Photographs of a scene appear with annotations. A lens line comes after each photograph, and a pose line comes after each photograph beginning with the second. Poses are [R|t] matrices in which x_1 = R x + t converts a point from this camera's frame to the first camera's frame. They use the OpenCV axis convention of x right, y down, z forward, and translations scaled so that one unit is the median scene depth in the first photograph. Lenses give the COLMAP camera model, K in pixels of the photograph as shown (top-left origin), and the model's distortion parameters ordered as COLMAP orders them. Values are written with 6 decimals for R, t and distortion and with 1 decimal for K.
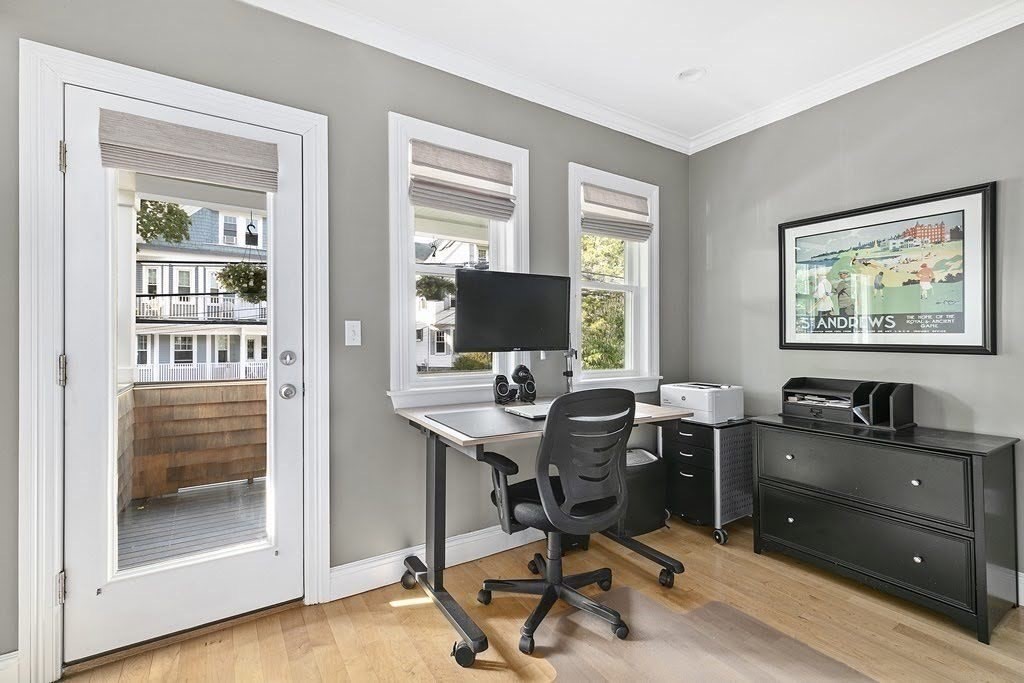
lens RADIAL K [[450.9, 0, 512.0], [0, 450.9, 341.5], [0, 0, 1]] dist [0.002482, 0.000483]
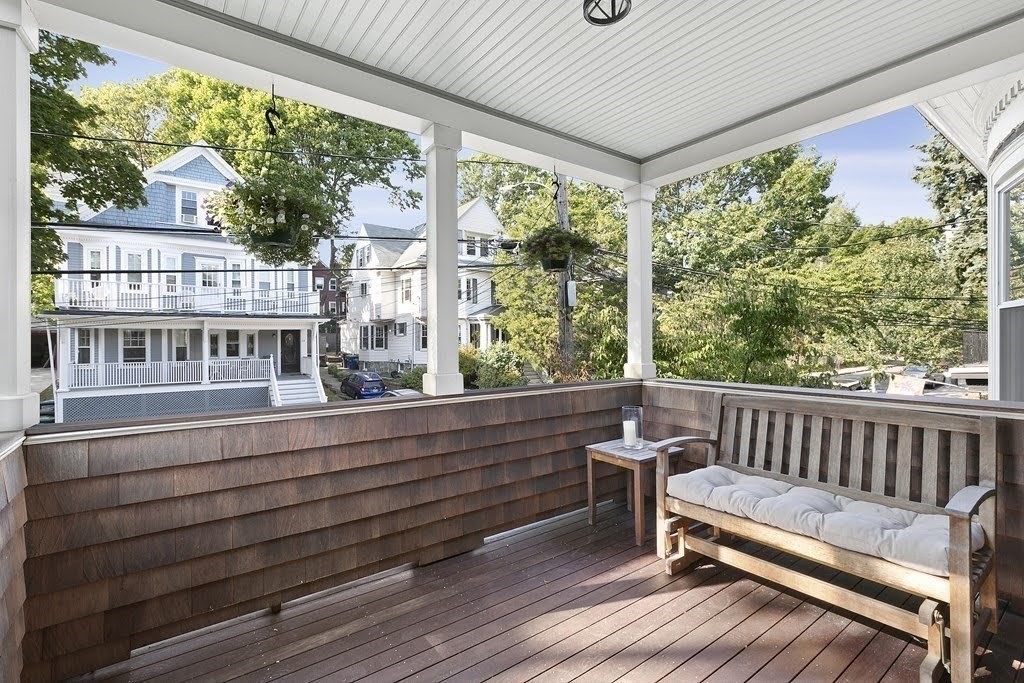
lens RADIAL K [[463.4, 0, 512.0], [0, 463.4, 341.5], [0, 0, 1]] dist [-0.001274, -0.000175]
pose [[0.998438, -0.001499, 0.055849, -0.065389], [0.000876, 0.999937, 0.011172, -0.000037], [-0.055863, -0.011106, 0.998377, 0.088493]]
